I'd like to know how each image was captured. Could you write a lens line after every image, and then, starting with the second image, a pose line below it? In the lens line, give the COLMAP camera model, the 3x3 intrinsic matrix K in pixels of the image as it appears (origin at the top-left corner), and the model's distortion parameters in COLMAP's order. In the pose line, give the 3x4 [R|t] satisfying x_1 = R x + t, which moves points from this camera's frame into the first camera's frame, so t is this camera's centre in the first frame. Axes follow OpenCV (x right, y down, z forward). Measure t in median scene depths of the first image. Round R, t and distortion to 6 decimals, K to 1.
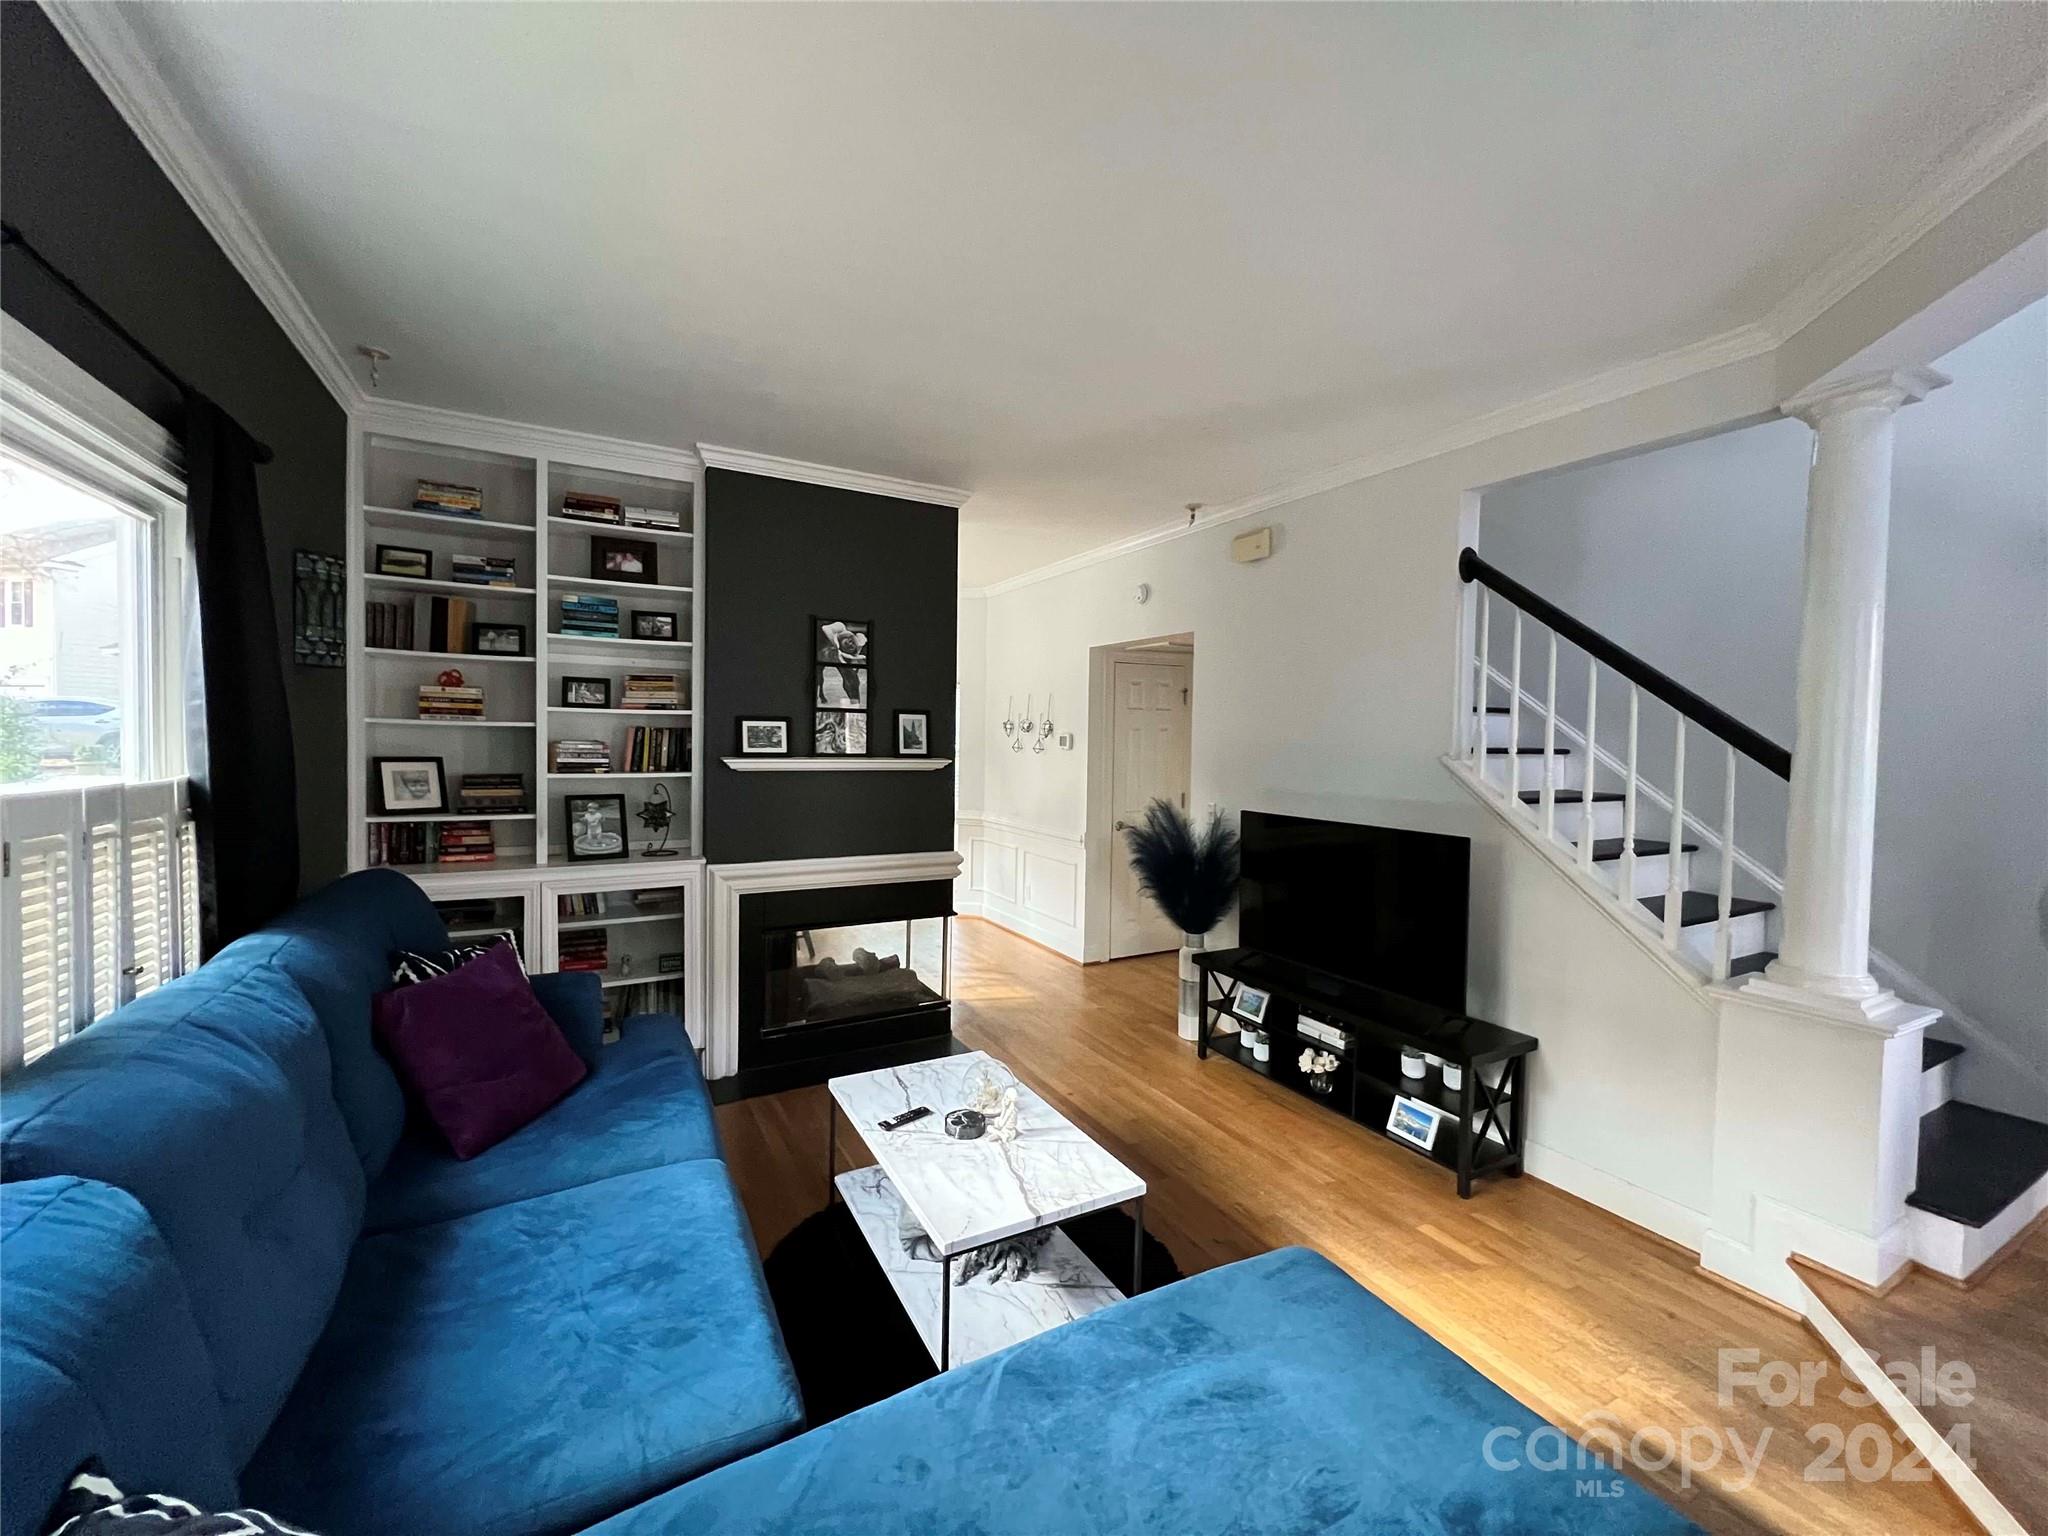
lens RADIAL K [[817.2, 0, 1024.9], [0, 817.2, 757.2], [0, 0, 1]] dist [0.000291, 0.000136]
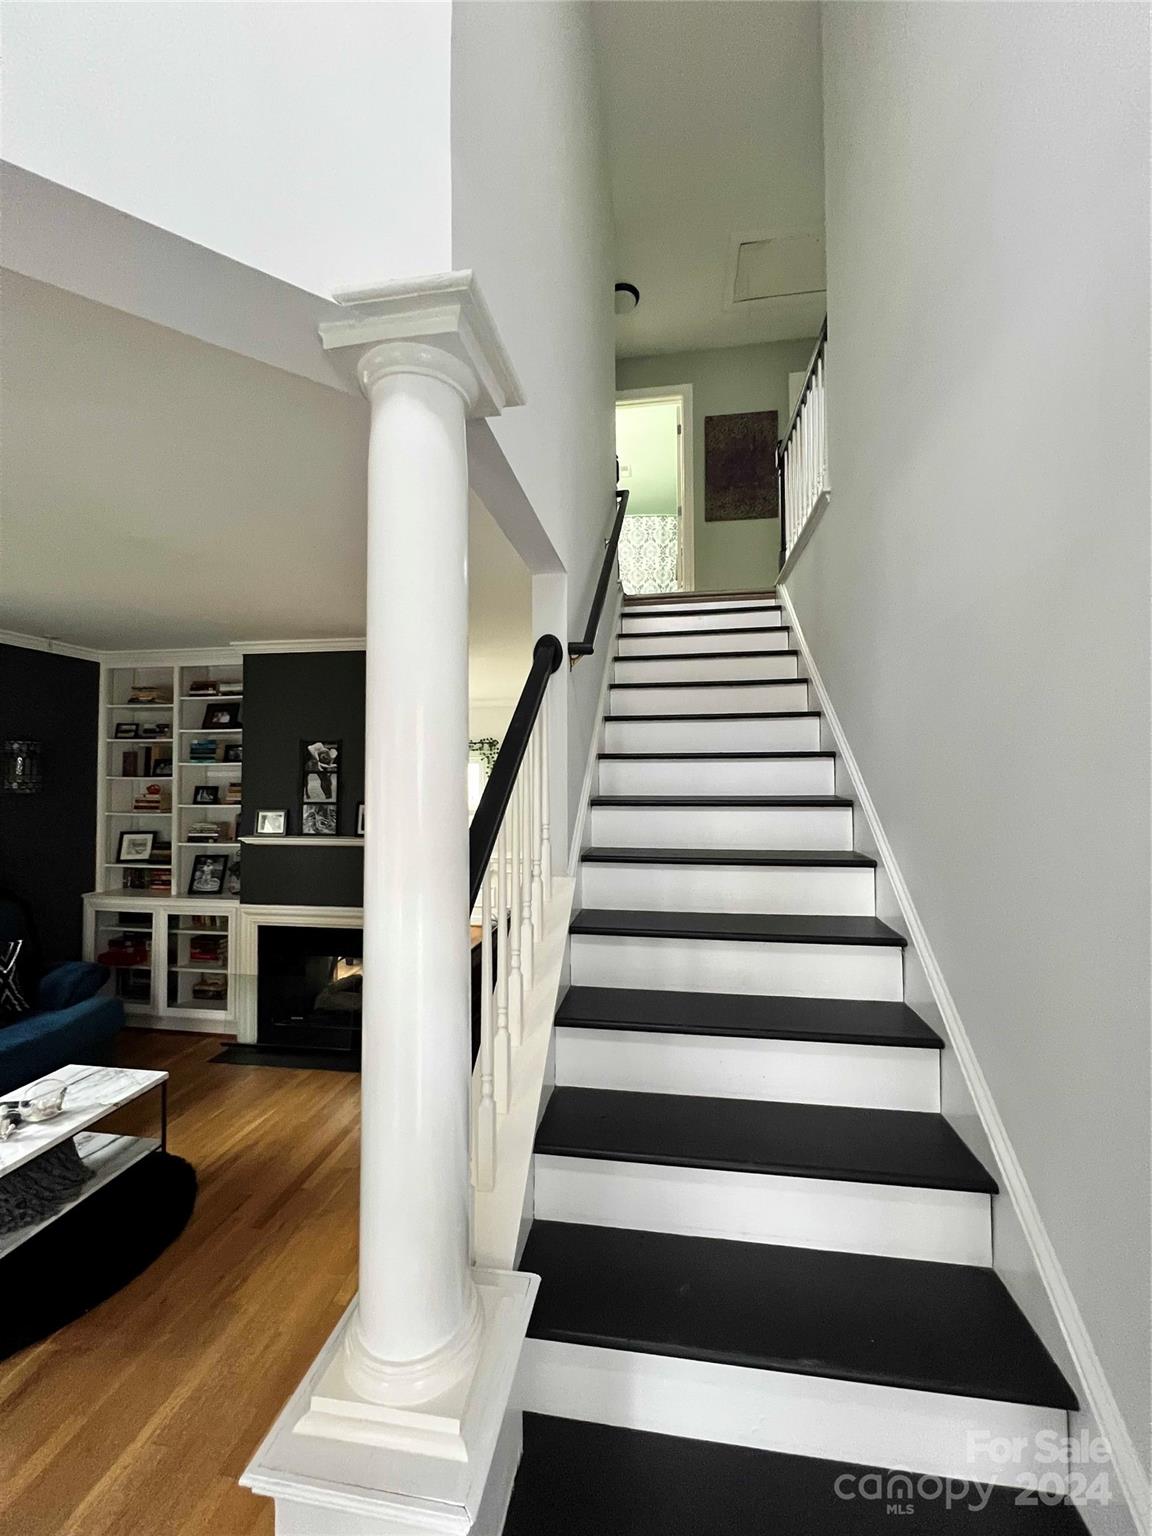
lens RADIAL K [[612.9, 0, 579.9], [0, 612.9, 764.5], [0, 0, 1]] dist [0.000291, 0.000136]
pose [[0.795422, -0.033393, -0.605135, 0.854981], [0.000271, 0.998500, -0.054744, -0.071714], [0.606055, 0.043380, 0.794239, 0.447105]]
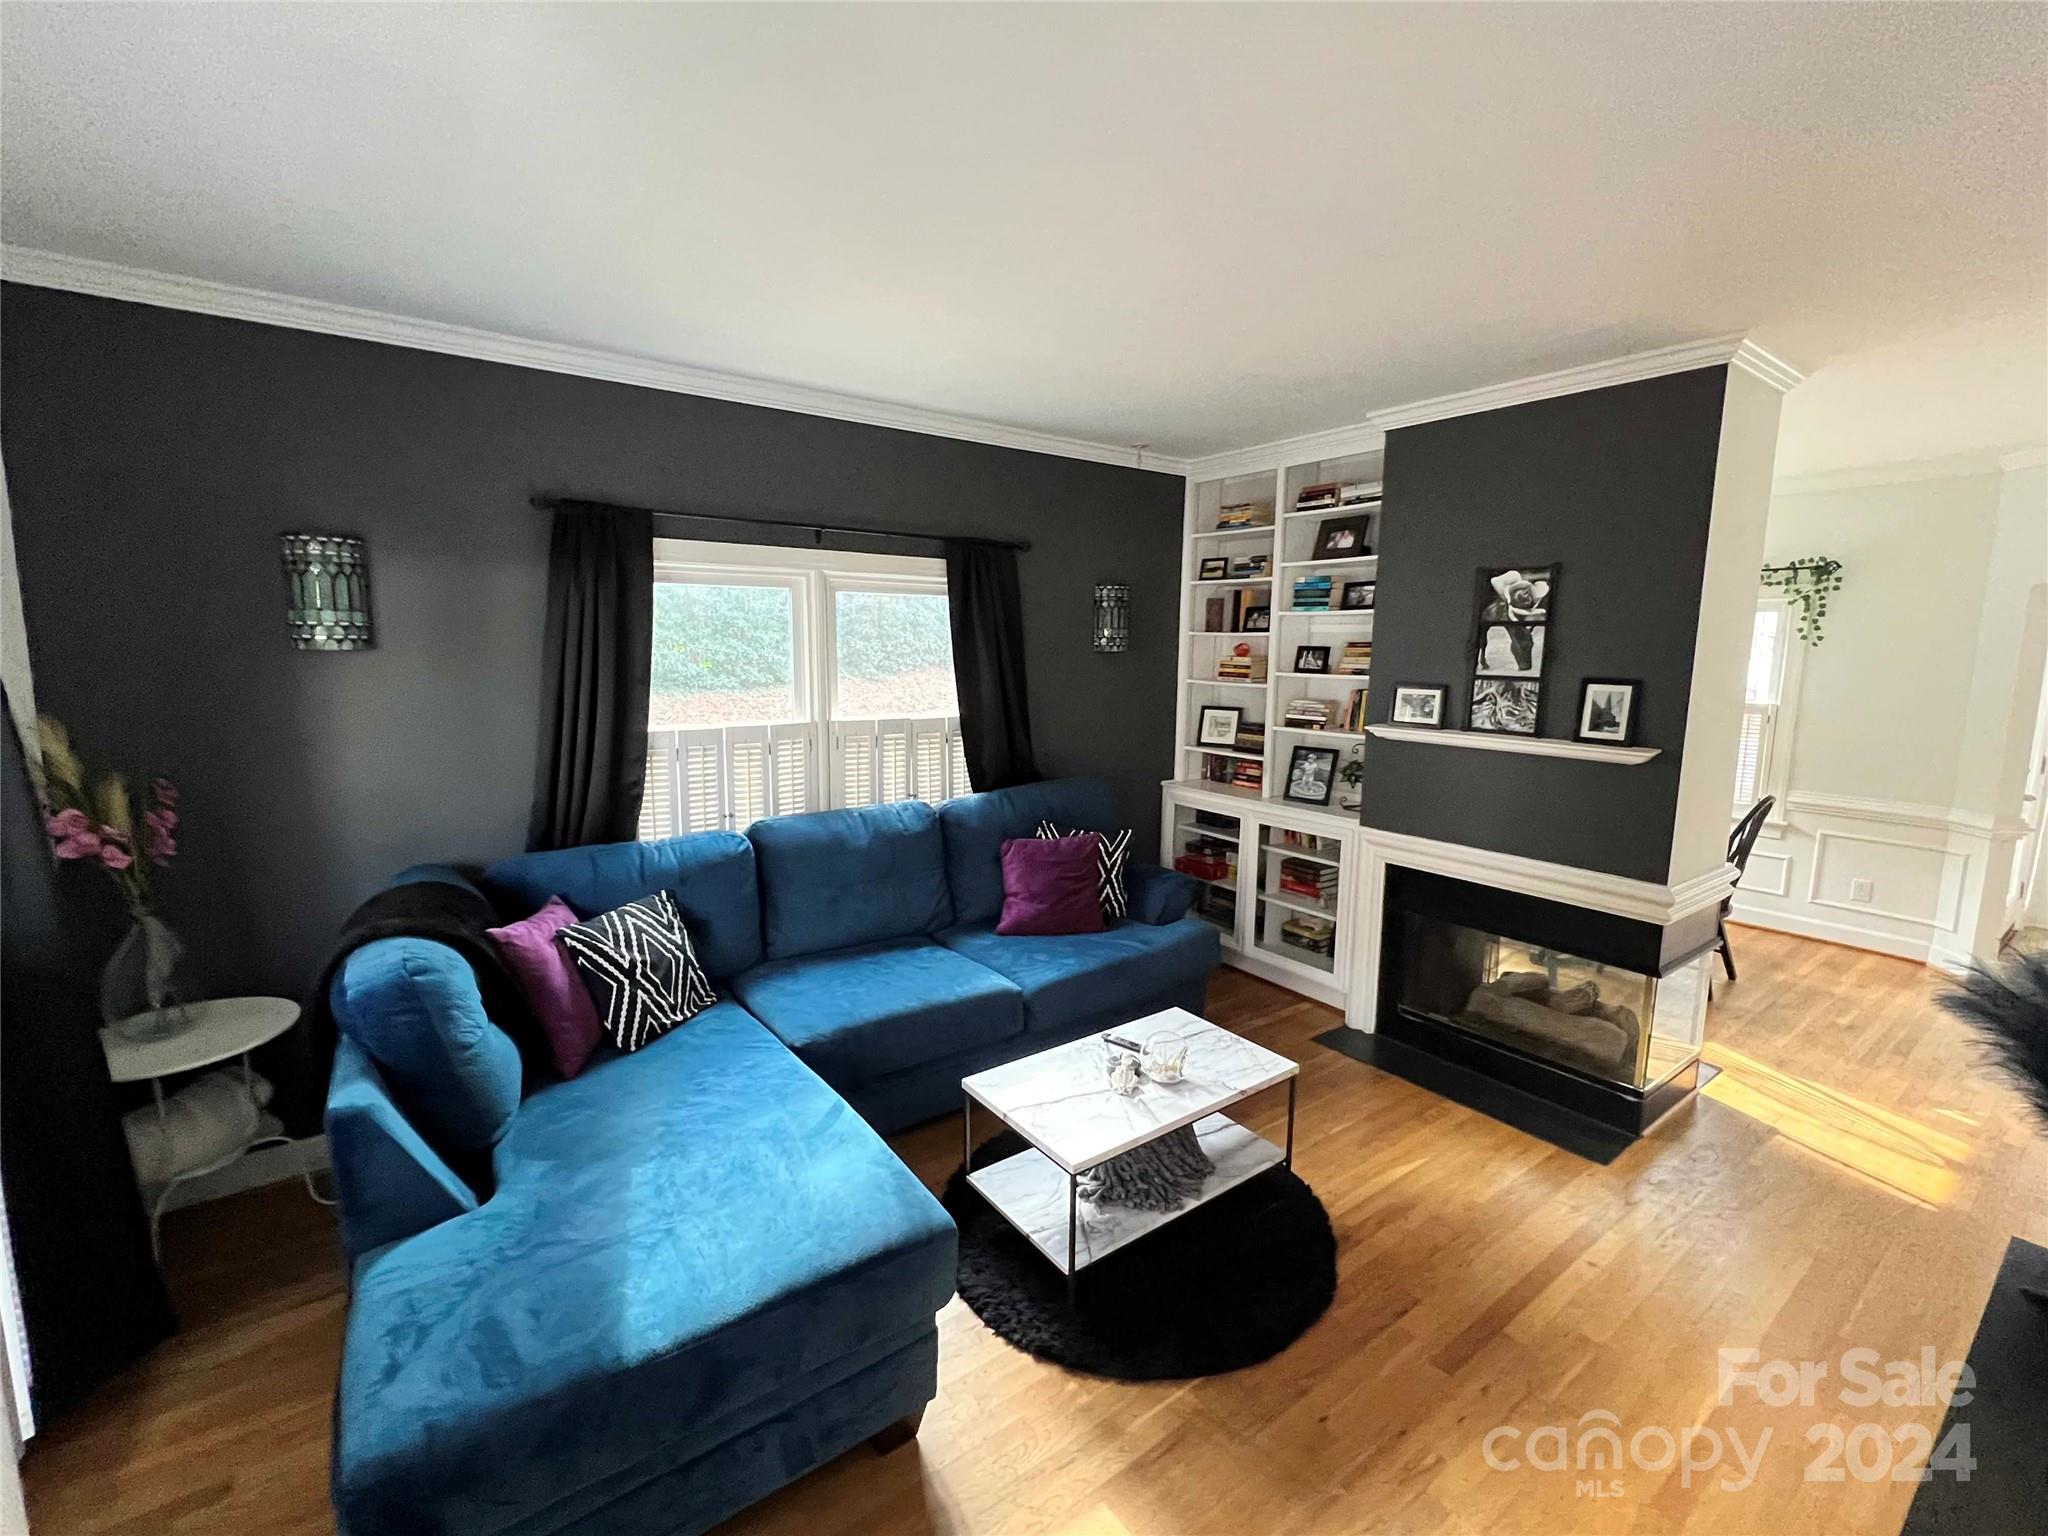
lens RADIAL K [[870.2, 0, 1021.6], [0, 870.2, 757.8], [0, 0, 1]] dist [0.009936, -0.000233]
pose [[0.131916, 0.115602, -0.984497, 0.637440], [-0.034784, 0.993105, 0.111952, -0.063799], [0.990650, 0.019476, 0.135028, 0.421210]]
